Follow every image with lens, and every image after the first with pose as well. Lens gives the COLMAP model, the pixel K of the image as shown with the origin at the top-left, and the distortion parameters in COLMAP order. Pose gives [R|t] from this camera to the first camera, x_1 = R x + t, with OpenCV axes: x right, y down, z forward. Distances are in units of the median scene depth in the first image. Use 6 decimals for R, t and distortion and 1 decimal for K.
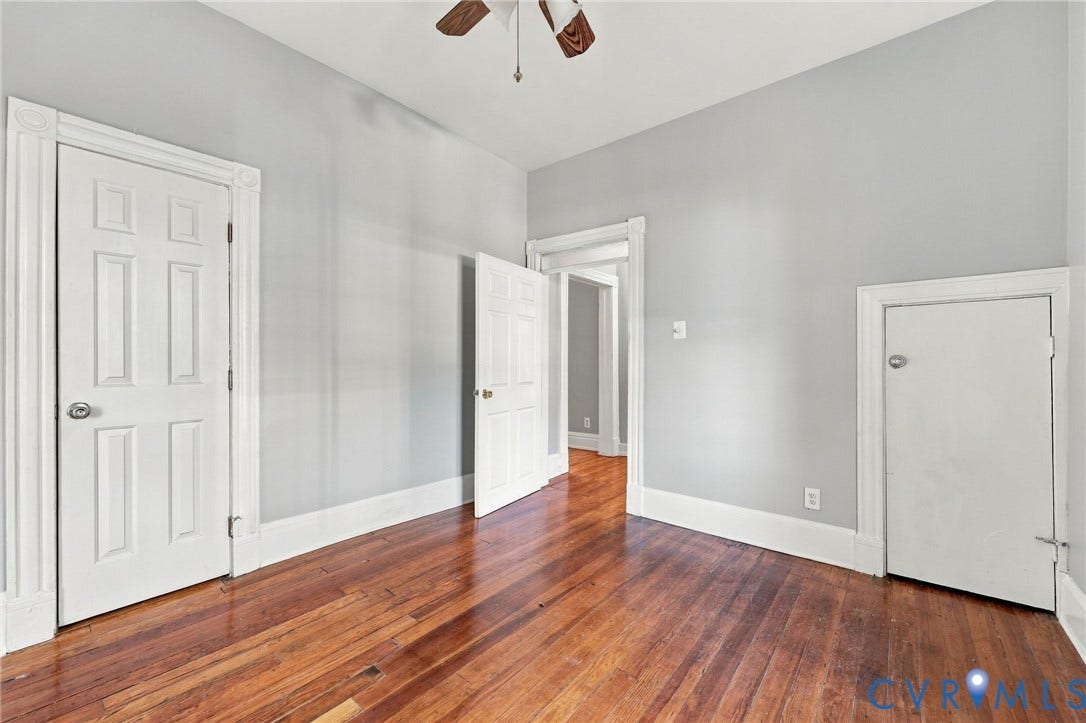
lens RADIAL K [[453.5, 0, 539.6], [0, 453.5, 357.1], [0, 0, 1]] dist [0.000147, 0.000007]
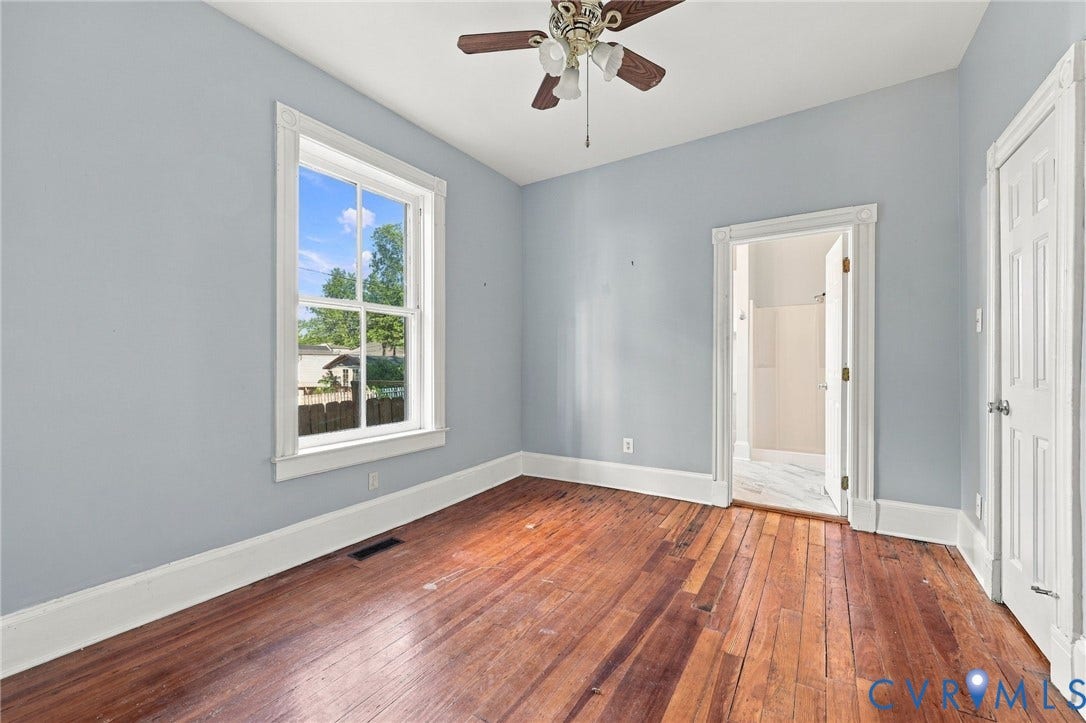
lens RADIAL K [[458.9, 0, 551.2], [0, 458.9, 360.0], [0, 0, 1]] dist [-0.000741, 0.000226]
pose [[-0.990247, -0.001625, -0.139315, 0.215383], [-0.001655, 0.999999, 0.000101, 0.007157], [0.139315, 0.000331, -0.990248, 2.058248]]
